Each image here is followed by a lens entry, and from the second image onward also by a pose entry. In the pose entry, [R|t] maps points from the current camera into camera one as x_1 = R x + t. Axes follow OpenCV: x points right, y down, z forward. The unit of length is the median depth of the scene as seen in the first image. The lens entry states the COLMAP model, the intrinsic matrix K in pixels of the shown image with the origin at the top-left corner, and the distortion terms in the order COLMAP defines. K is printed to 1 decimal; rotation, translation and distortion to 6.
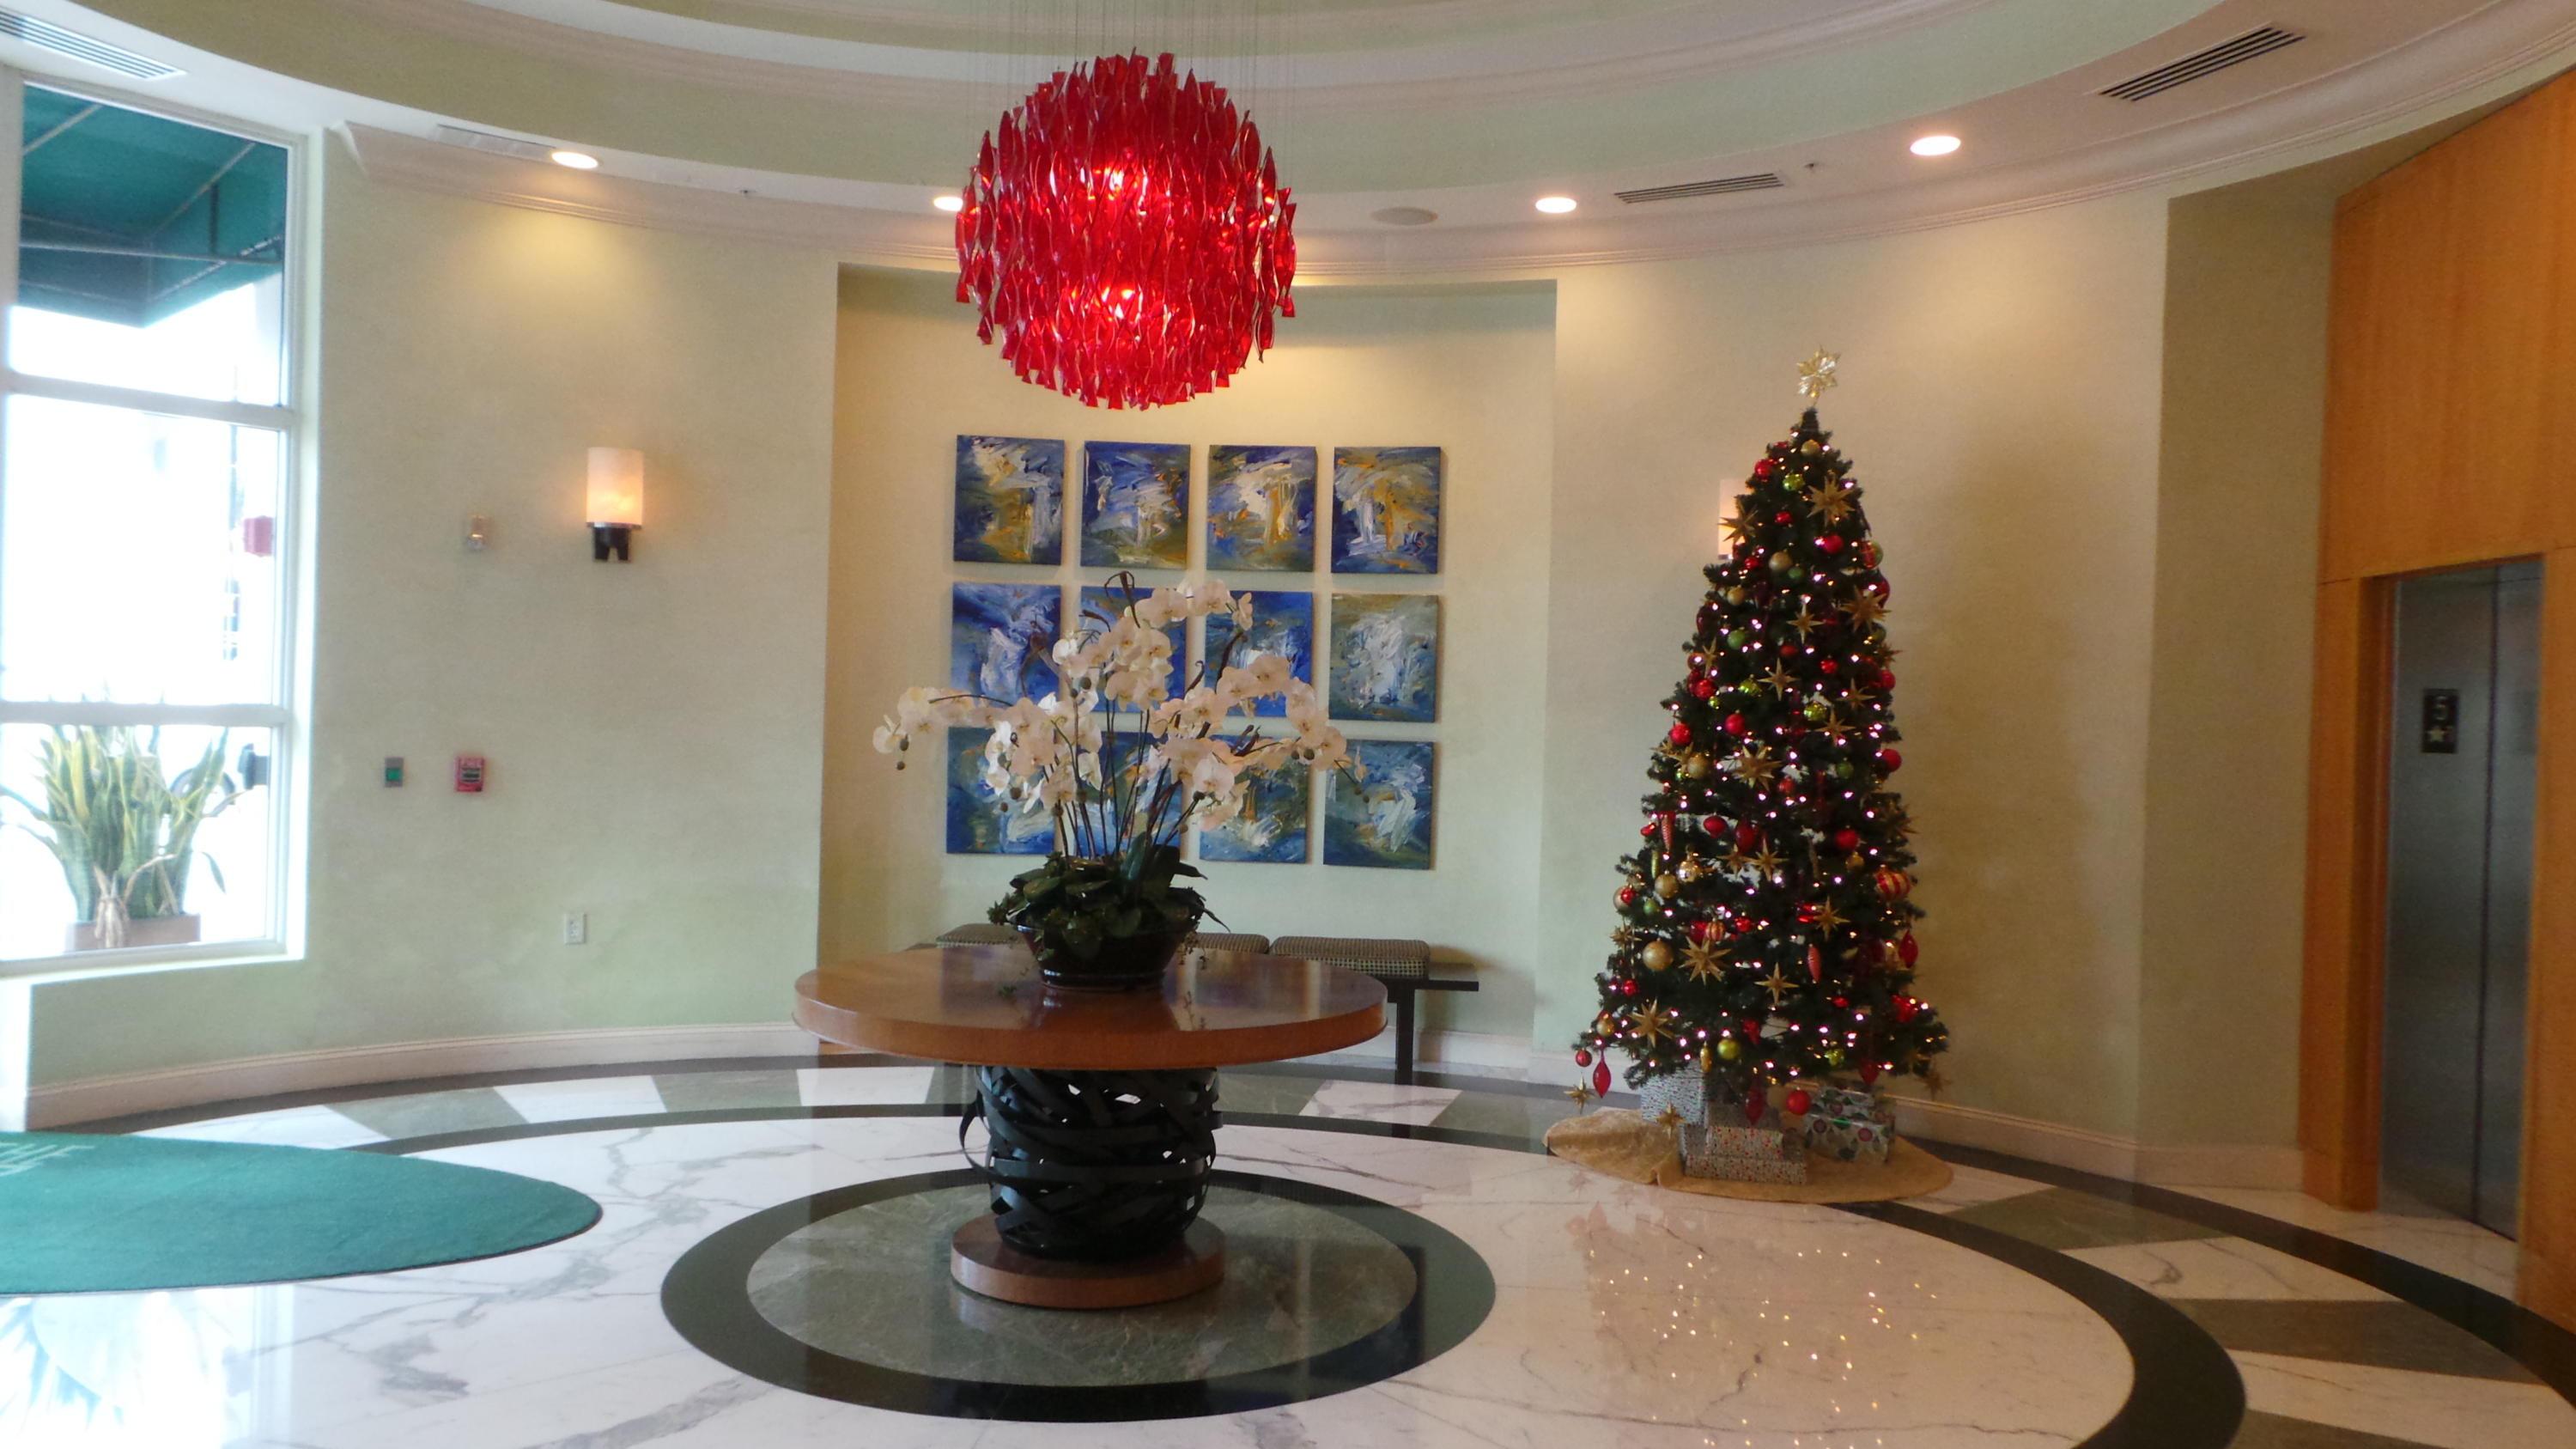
lens RADIAL K [[1798.0, 0, 1313.8], [0, 1798.0, 734.3], [0, 0, 1]] dist [-0.000483, 0.003537]
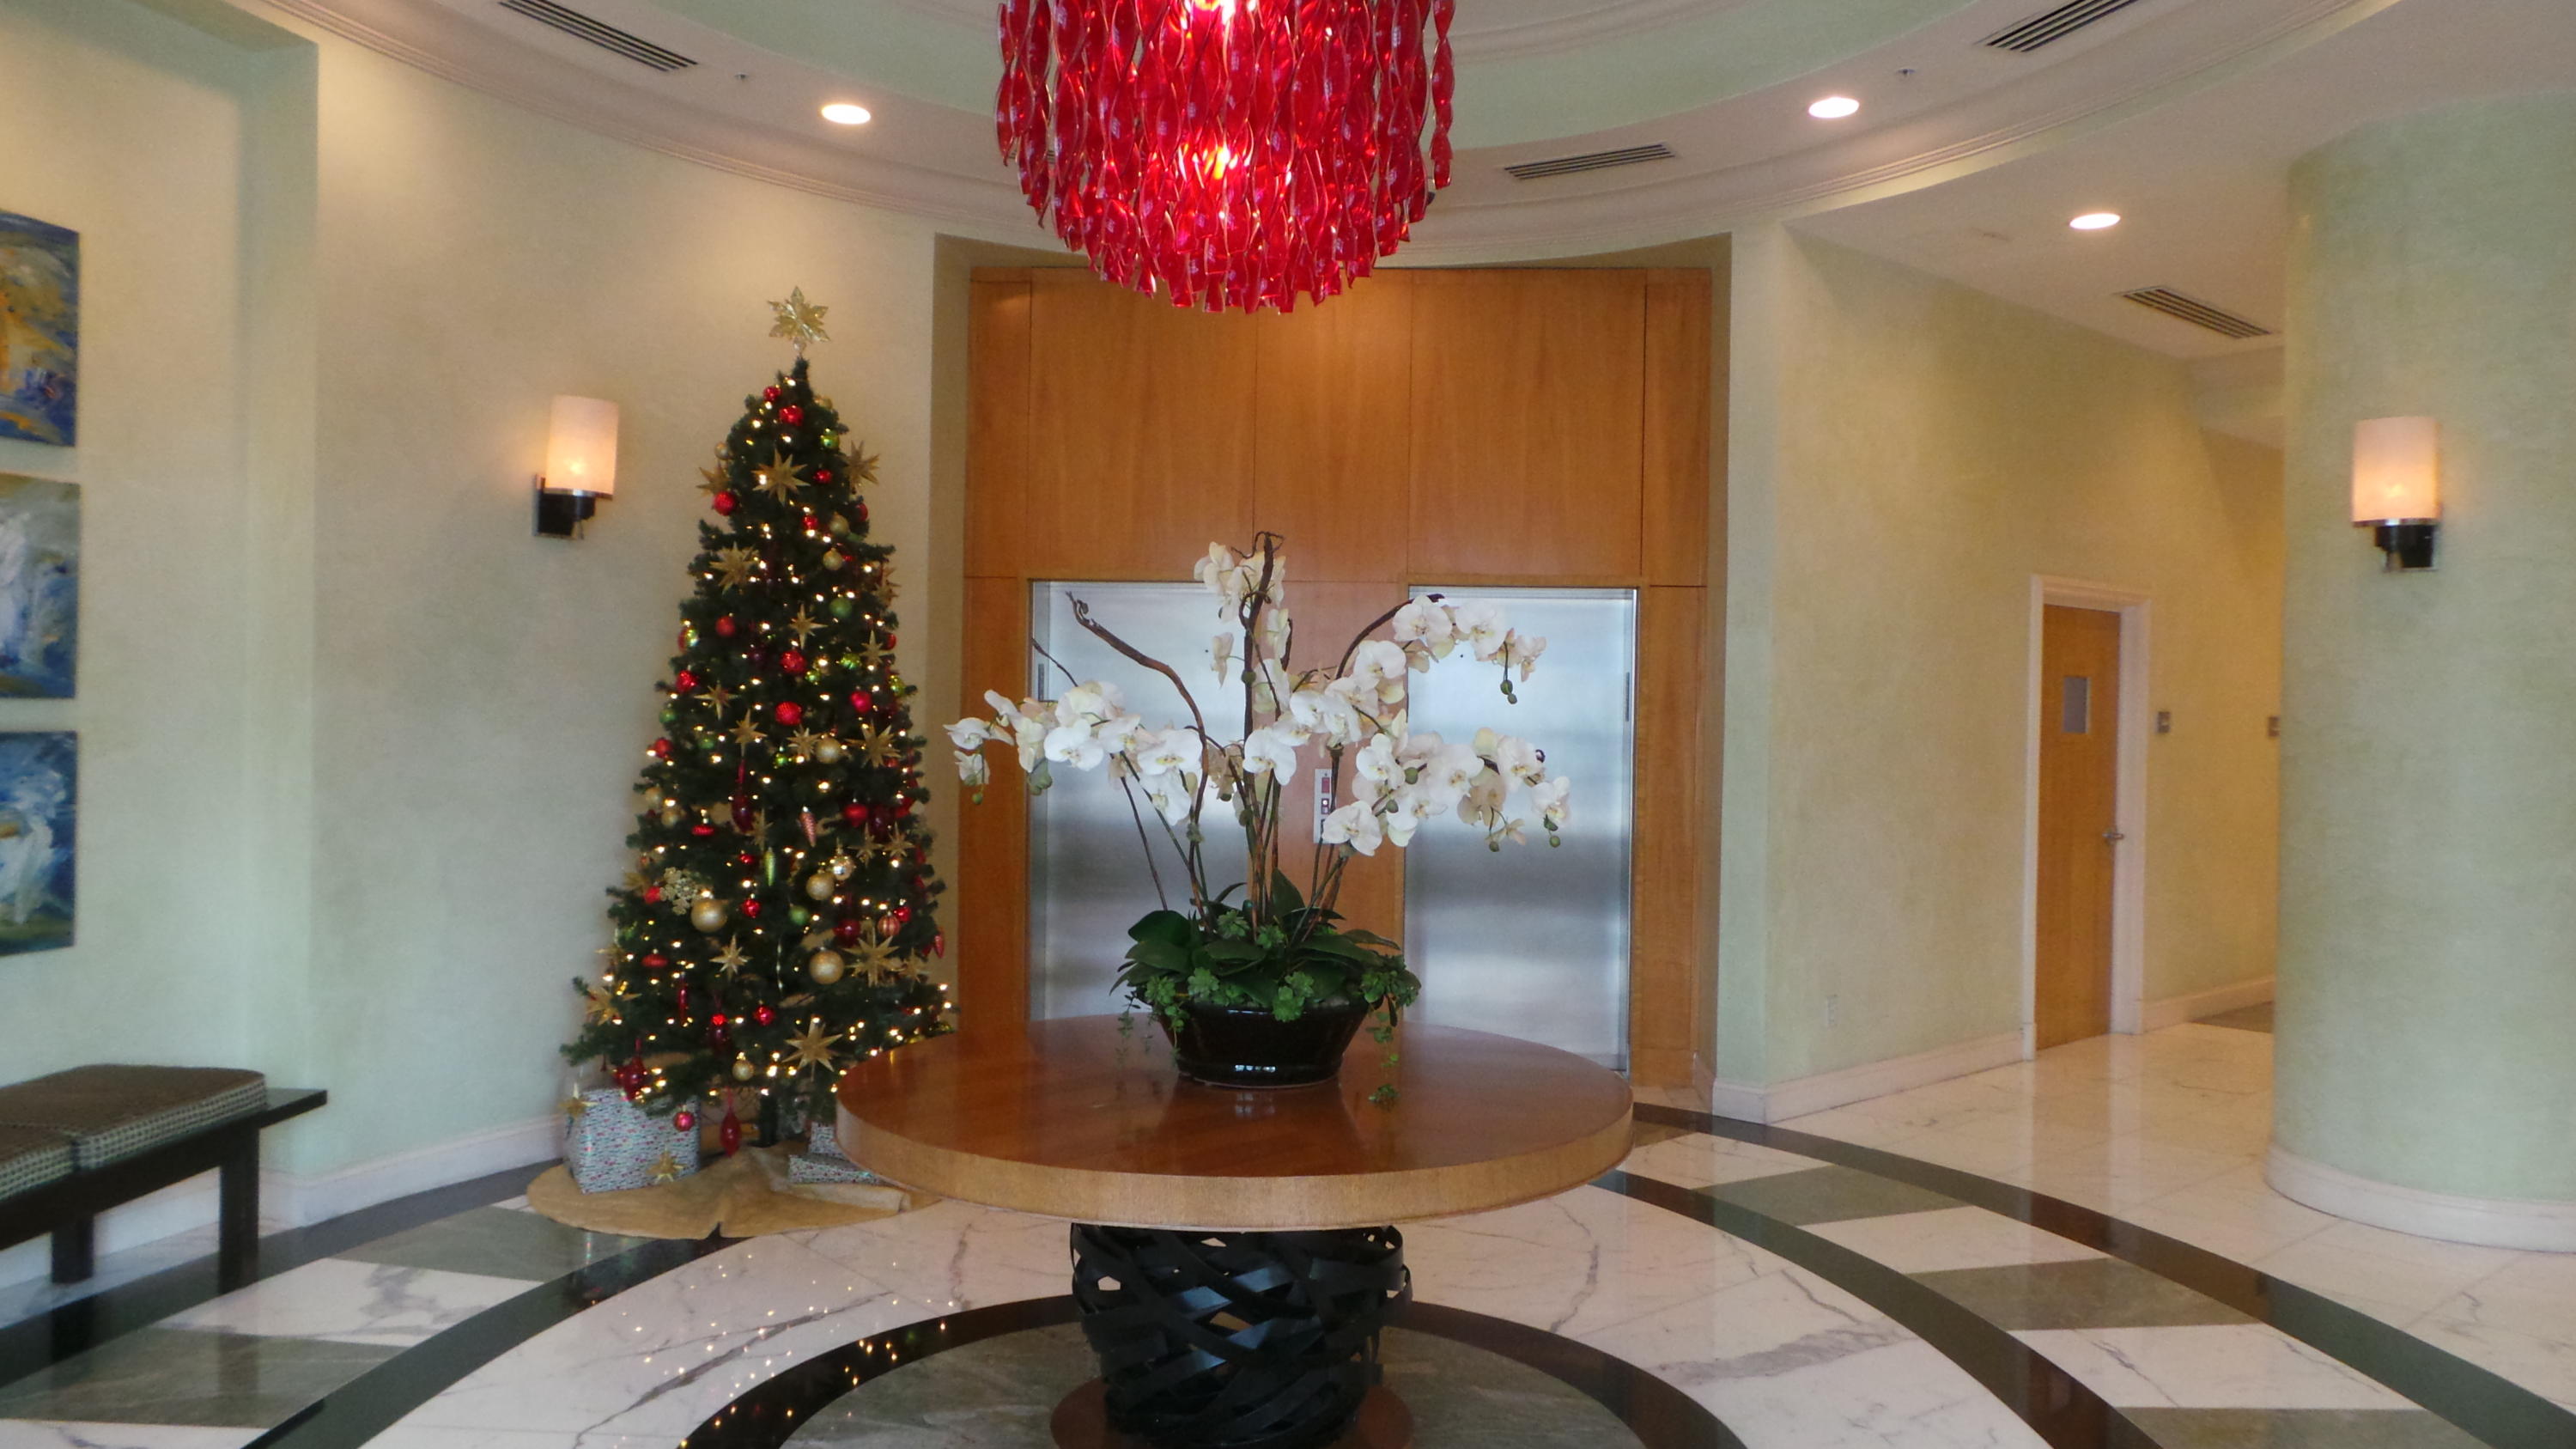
lens RADIAL K [[1798.0, 0, 1293.4], [0, 1798.0, 726.2], [0, 0, 1]] dist [-0.000483, 0.003537]
pose [[0.001555, -0.034669, 0.999398, -0.524509], [-0.004164, 0.999390, 0.034675, -0.019548], [-0.999990, -0.004215, 0.001409, 0.595554]]
